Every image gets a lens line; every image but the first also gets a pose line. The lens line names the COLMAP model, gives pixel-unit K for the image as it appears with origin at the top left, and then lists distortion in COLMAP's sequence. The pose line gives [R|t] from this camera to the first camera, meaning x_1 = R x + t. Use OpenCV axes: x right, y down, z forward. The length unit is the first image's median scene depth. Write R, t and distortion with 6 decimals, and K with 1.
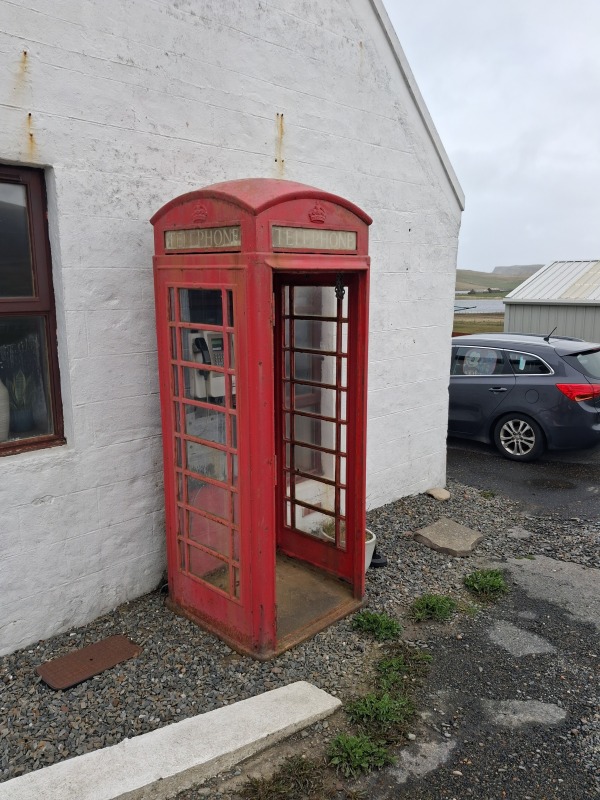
lens RADIAL K [[625.0, 0, 300.7], [0, 625.0, 425.9], [0, 0, 1]] dist [0.007936, -0.006620]
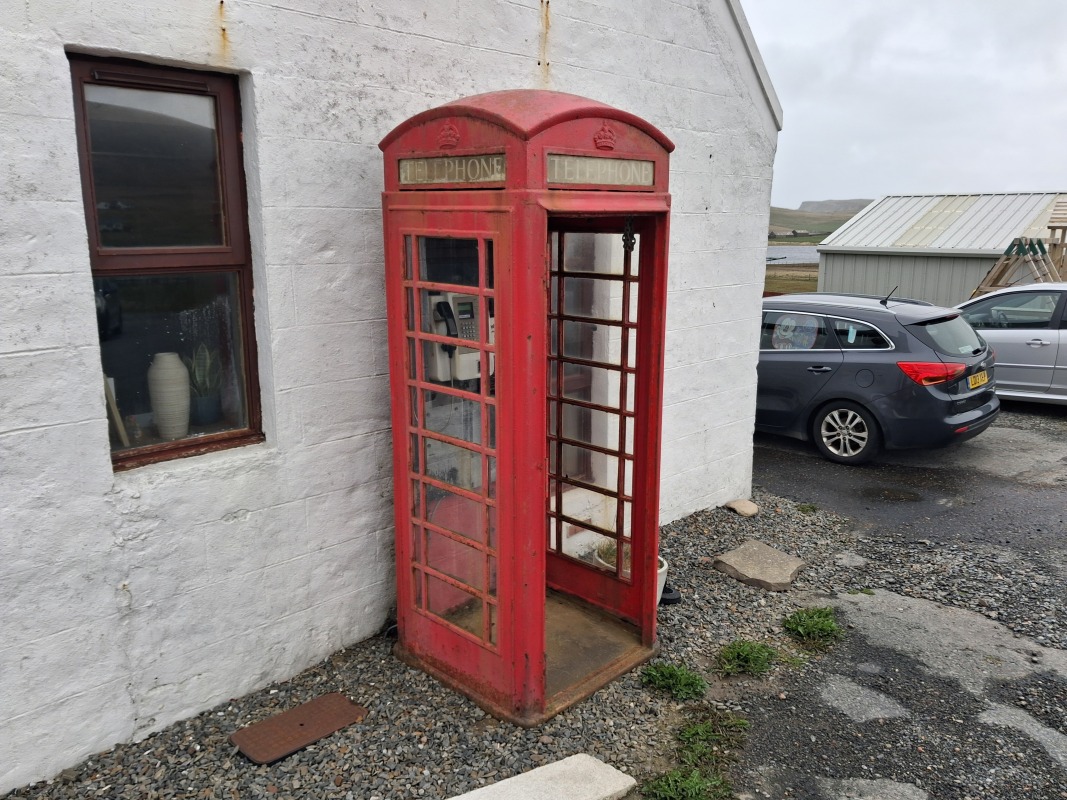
lens RADIAL K [[833.6, 0, 545.6], [0, 833.6, 431.0], [0, 0, 1]] dist [0.007936, -0.006620]
pose [[0.999979, 0.004198, 0.005032, -0.041874], [-0.004300, 0.999784, 0.020349, -0.005635], [-0.004946, -0.020370, 0.999780, -0.009318]]
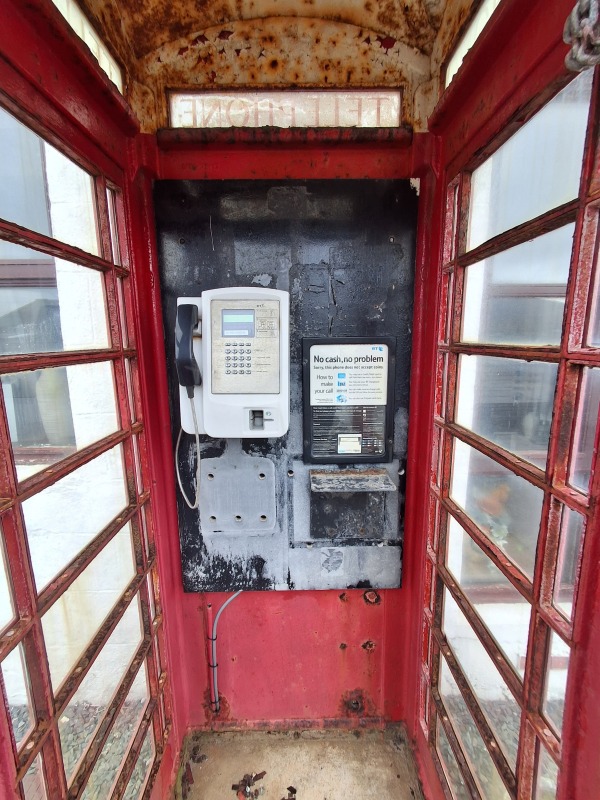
lens RADIAL K [[375.3, 0, 299.5], [0, 375.3, 409.1], [0, 0, 1]] dist [-0.004981, 0.000011]
pose [[0.699560, 0.121066, -0.704244, 0.099060], [-0.153390, 0.988011, 0.017478, -0.080909], [0.697917, 0.095797, 0.709743, 0.863499]]
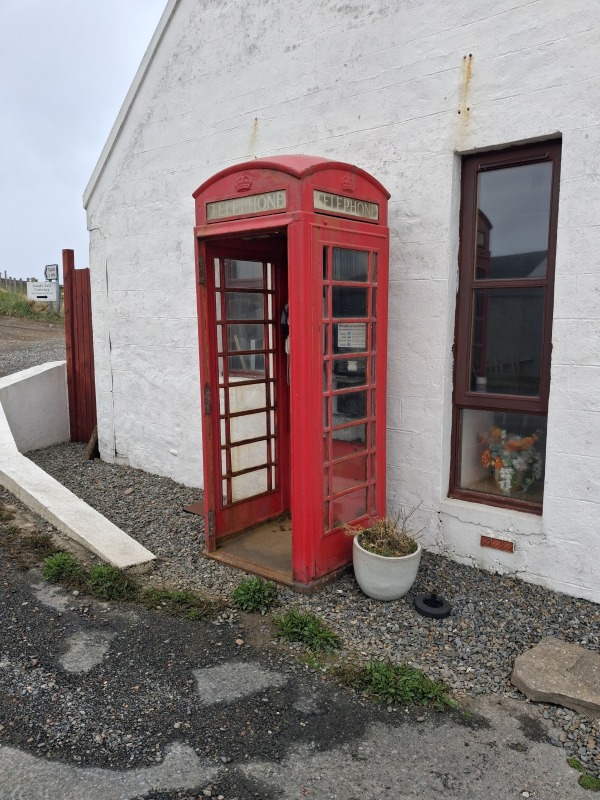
lens RADIAL K [[625.0, 0, 303.0], [0, 625.0, 431.8], [0, 0, 1]] dist [0.007936, -0.006620]
pose [[0.071525, 0.180362, -0.980996, 1.065430], [-0.225886, 0.960892, 0.160196, -0.099893], [0.971525, 0.210135, 0.109469, 0.940087]]
